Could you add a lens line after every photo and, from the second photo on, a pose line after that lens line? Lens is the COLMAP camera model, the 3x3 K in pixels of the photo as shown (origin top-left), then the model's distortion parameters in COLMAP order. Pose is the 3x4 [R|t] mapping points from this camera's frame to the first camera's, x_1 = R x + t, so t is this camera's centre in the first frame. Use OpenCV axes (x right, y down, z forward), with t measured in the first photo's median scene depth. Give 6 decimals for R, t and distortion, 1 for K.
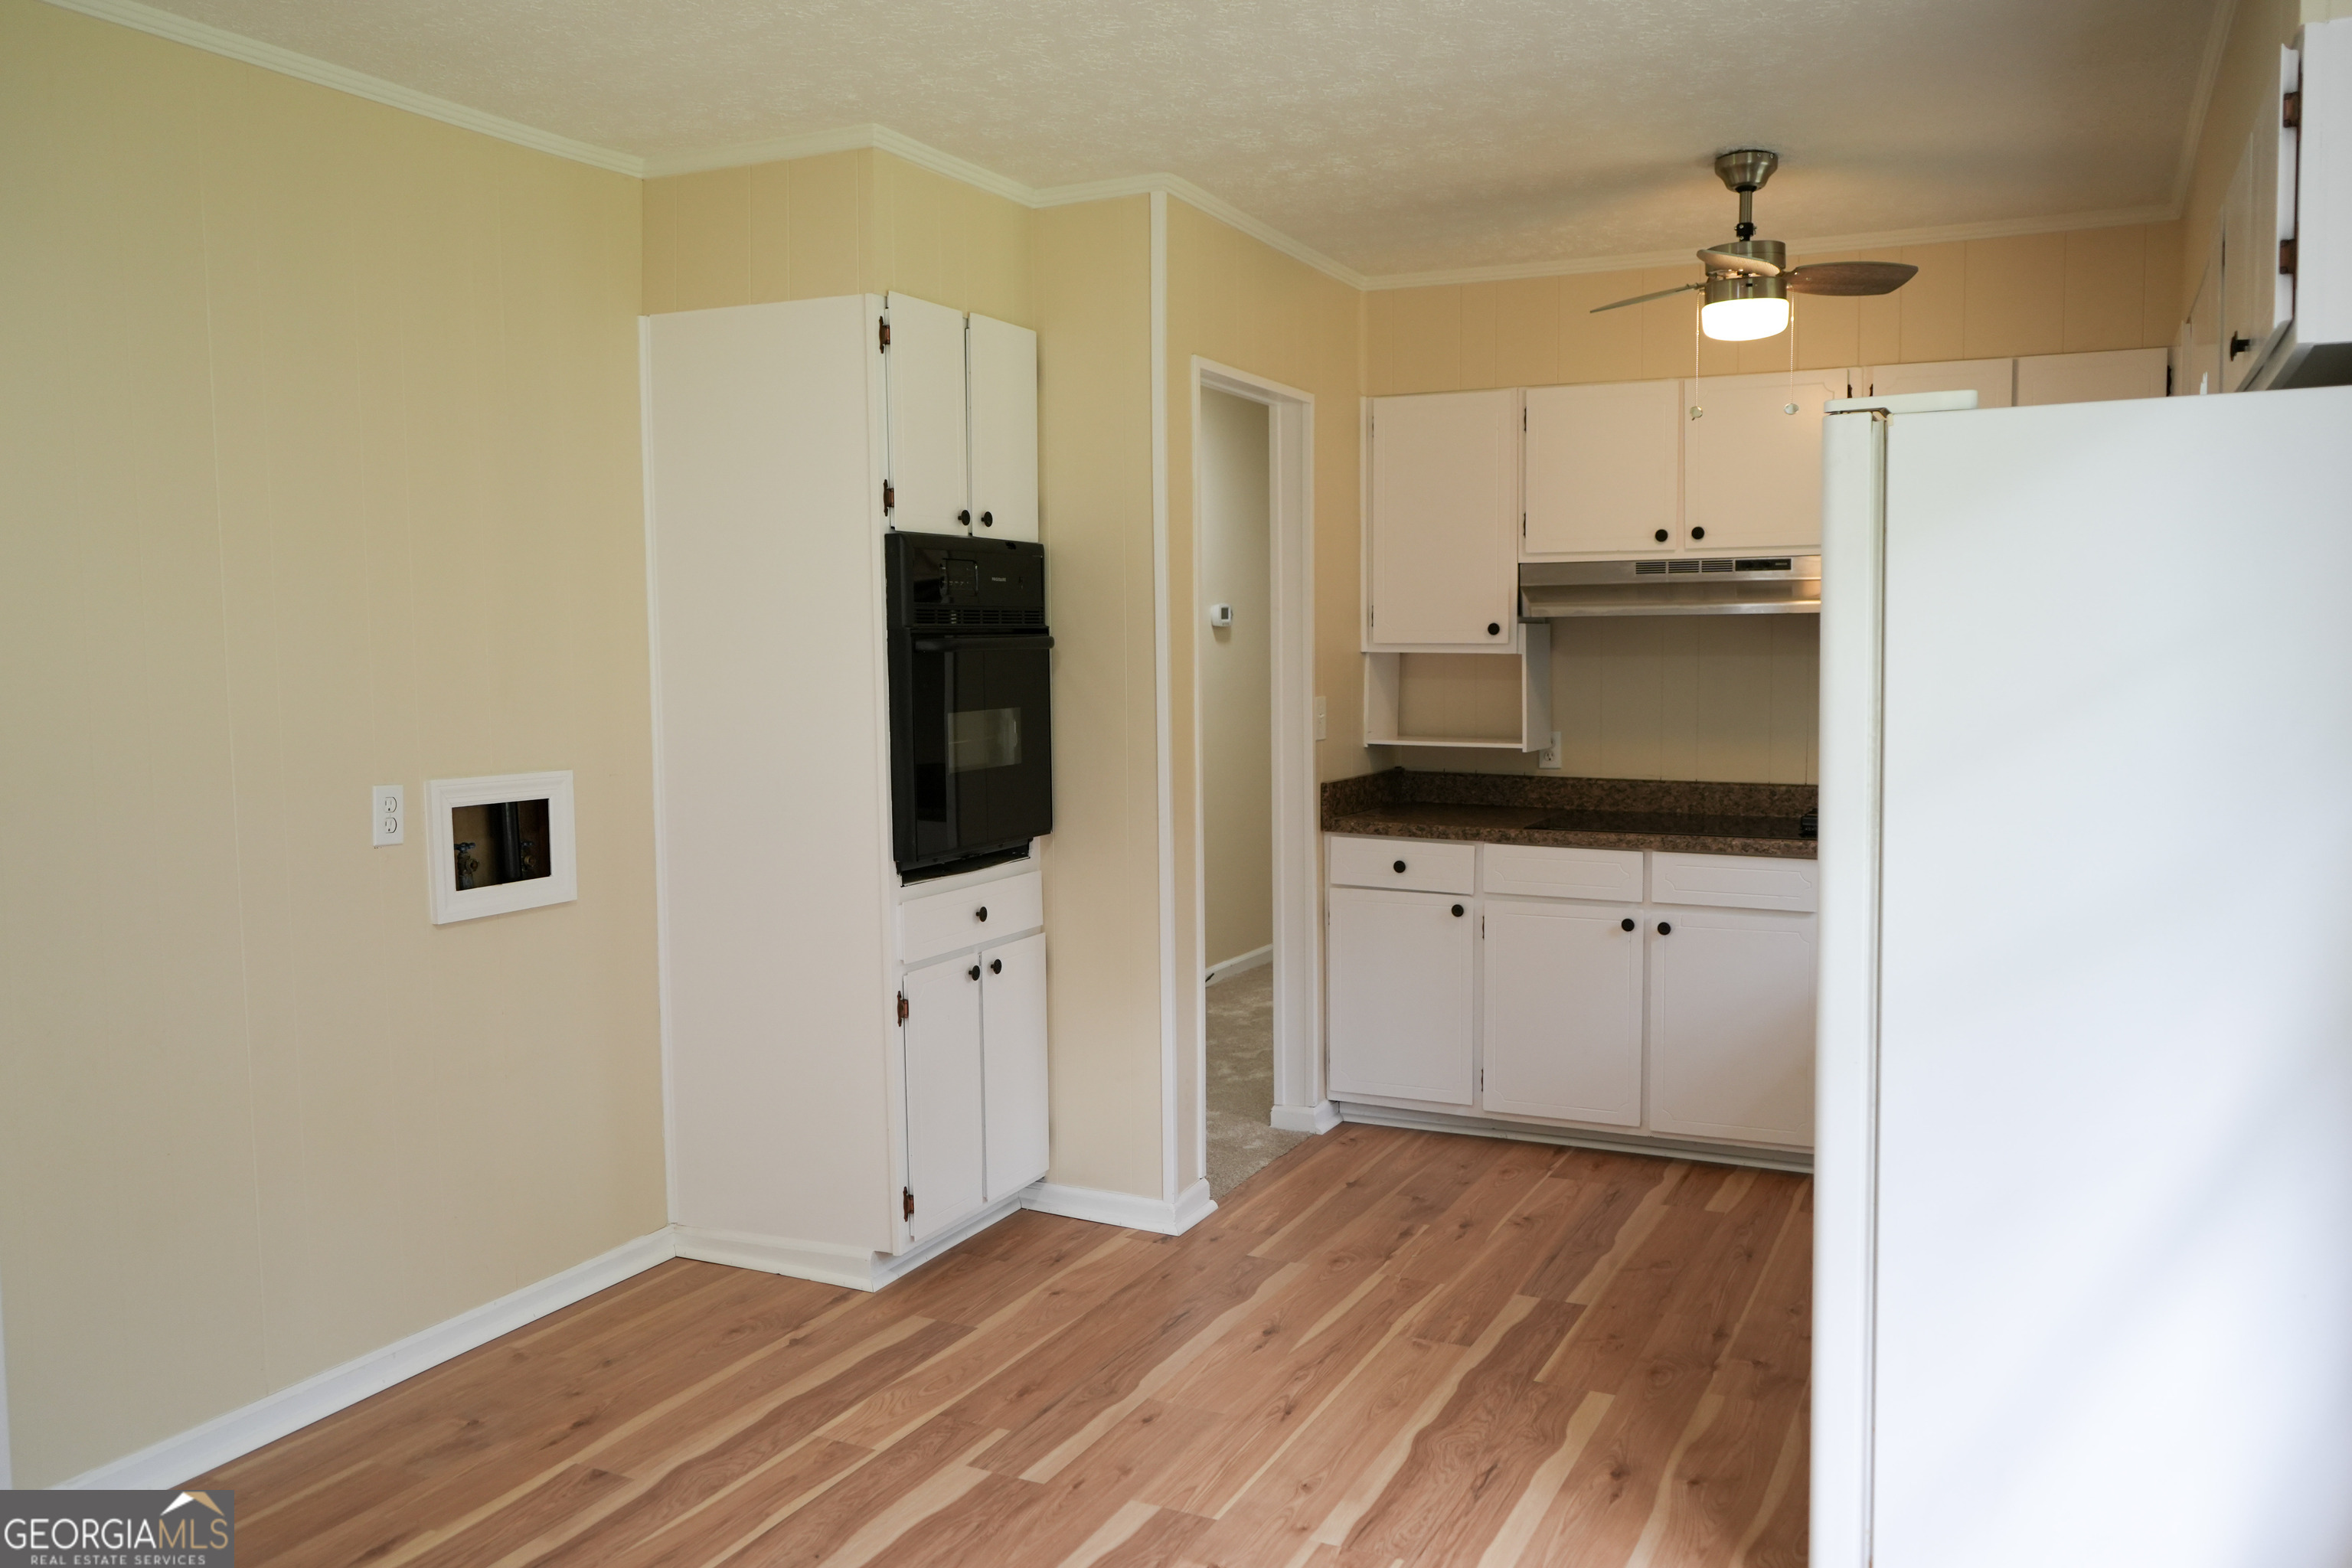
lens RADIAL K [[1924.6, 0, 1179.9], [0, 1924.6, 780.2], [0, 0, 1]] dist [0.014314, 0.063864]
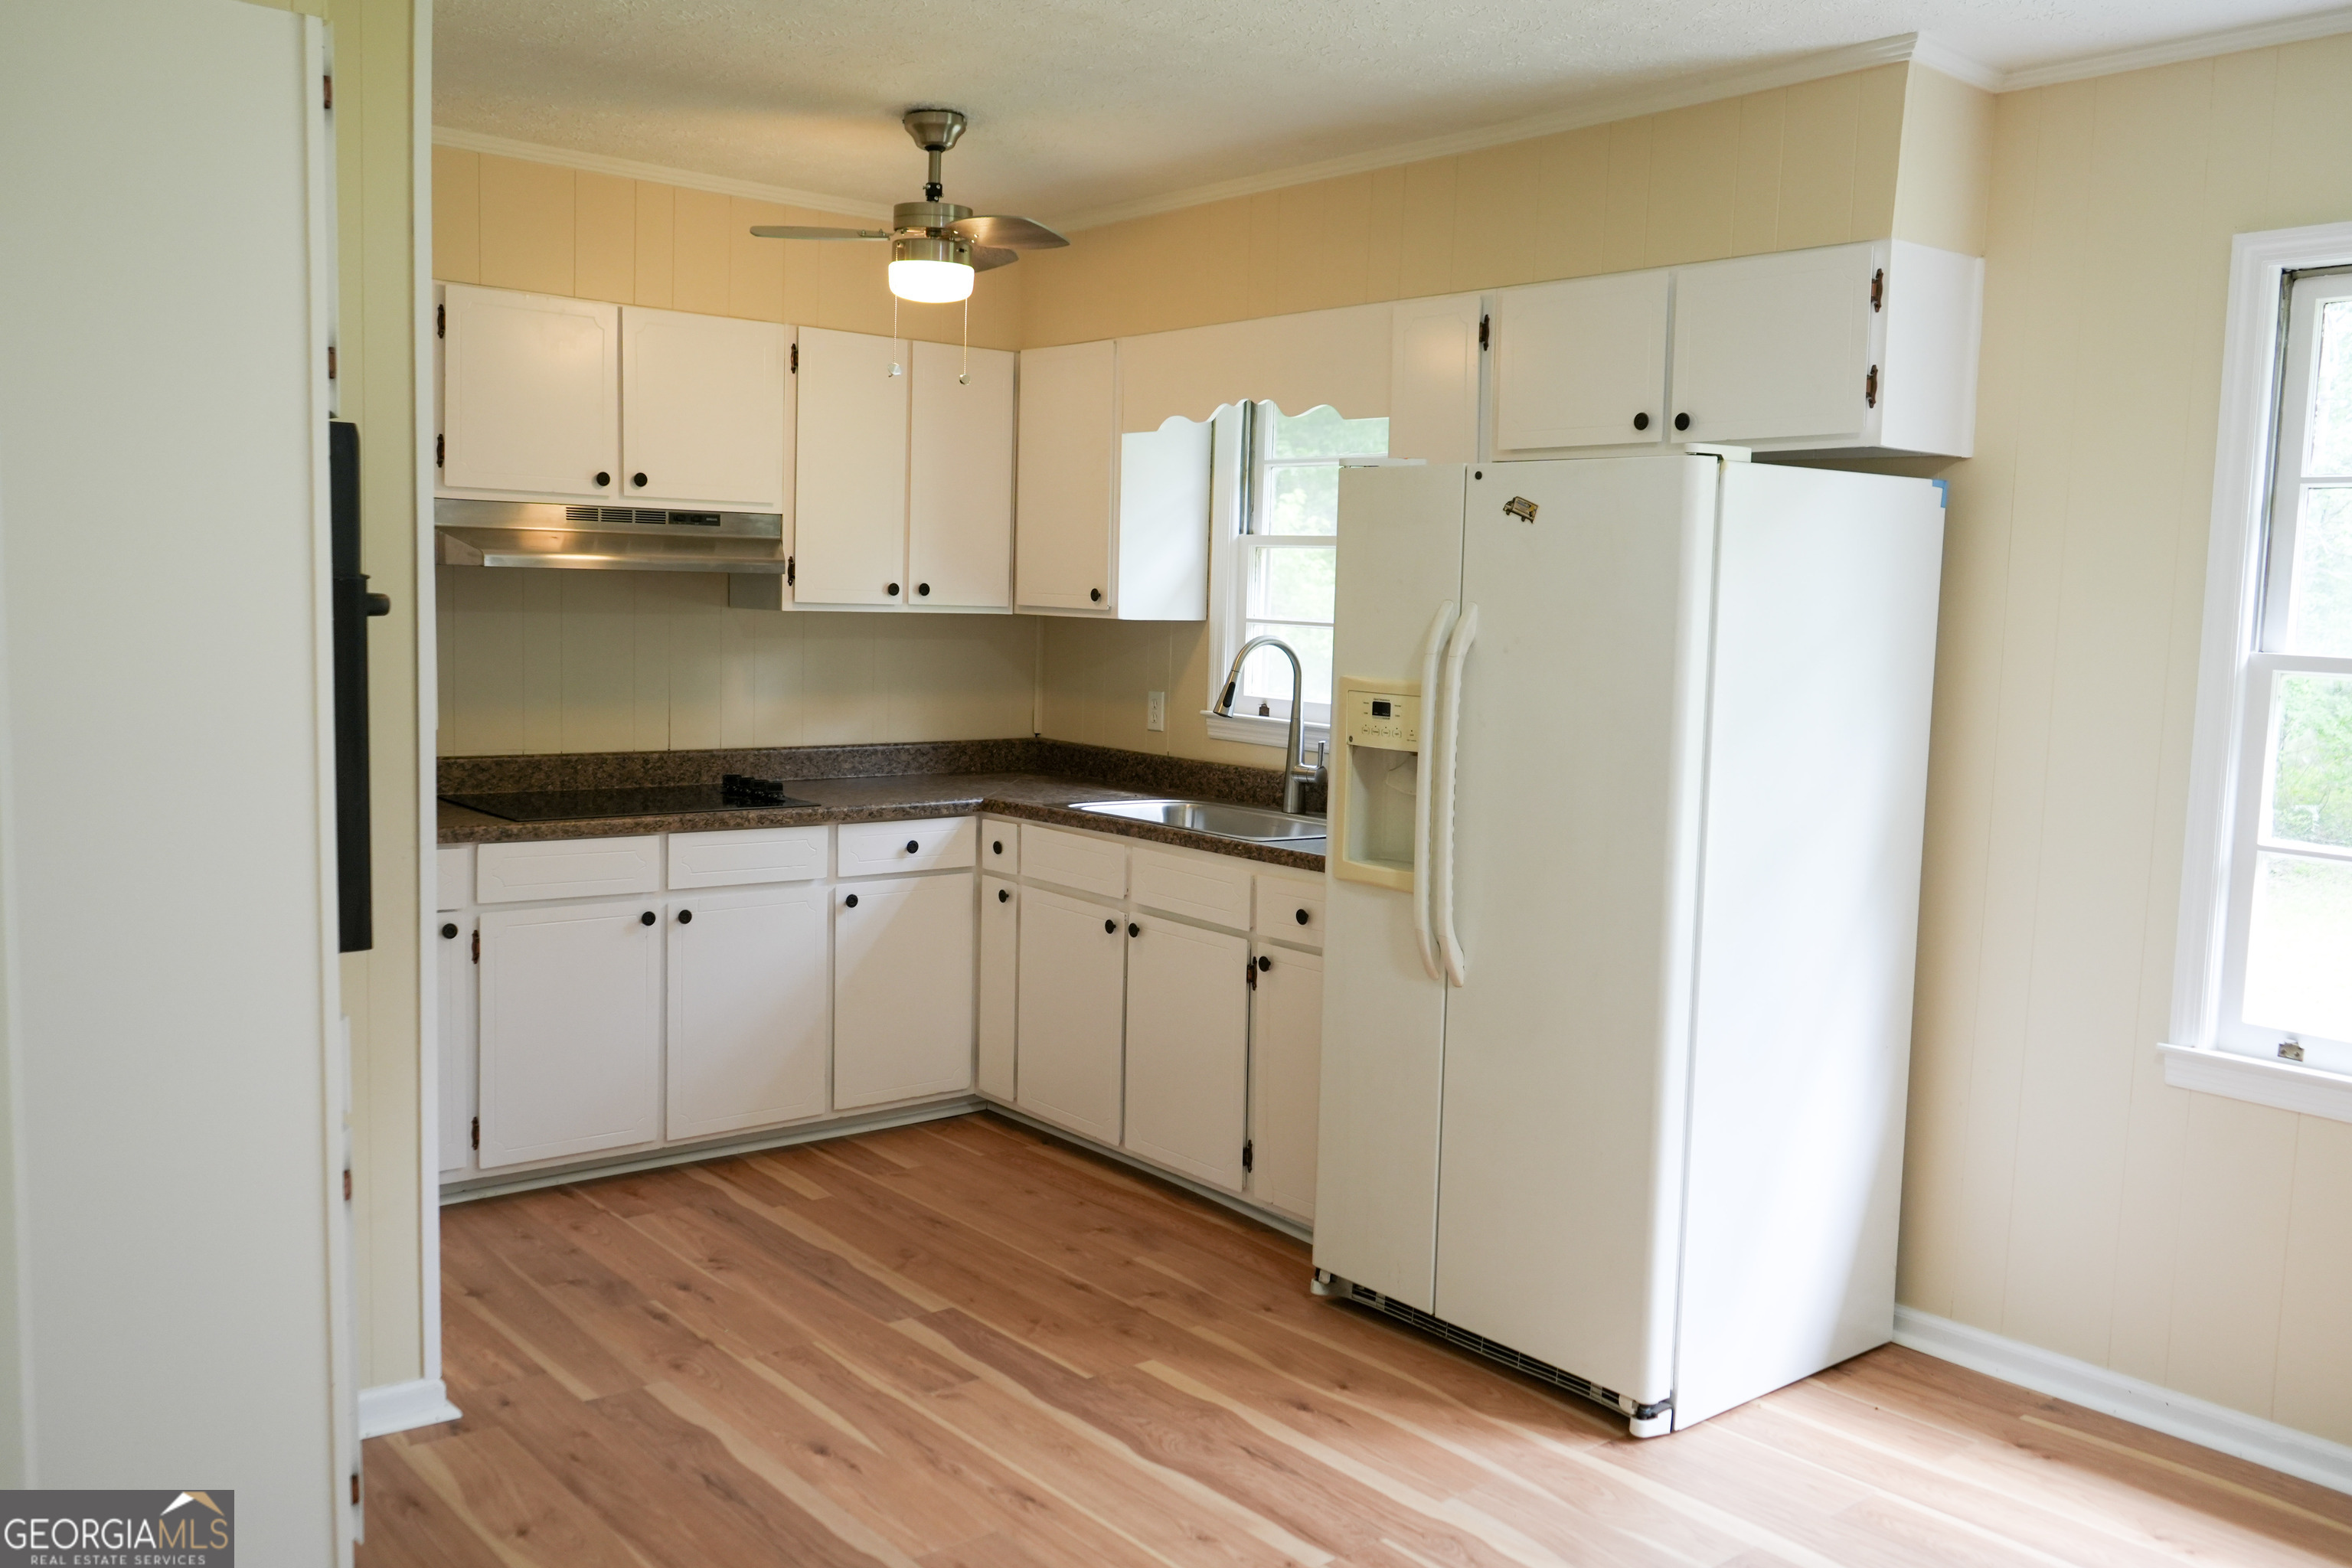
lens RADIAL K [[1990.7, 0, 1184.4], [0, 1990.7, 776.0], [0, 0, 1]] dist [-0.042802, 0.062652]
pose [[0.402395, -0.067044, 0.913008, -0.516746], [0.038940, 0.997666, 0.056098, -0.033443], [-0.914638, 0.012979, 0.404066, 0.413621]]
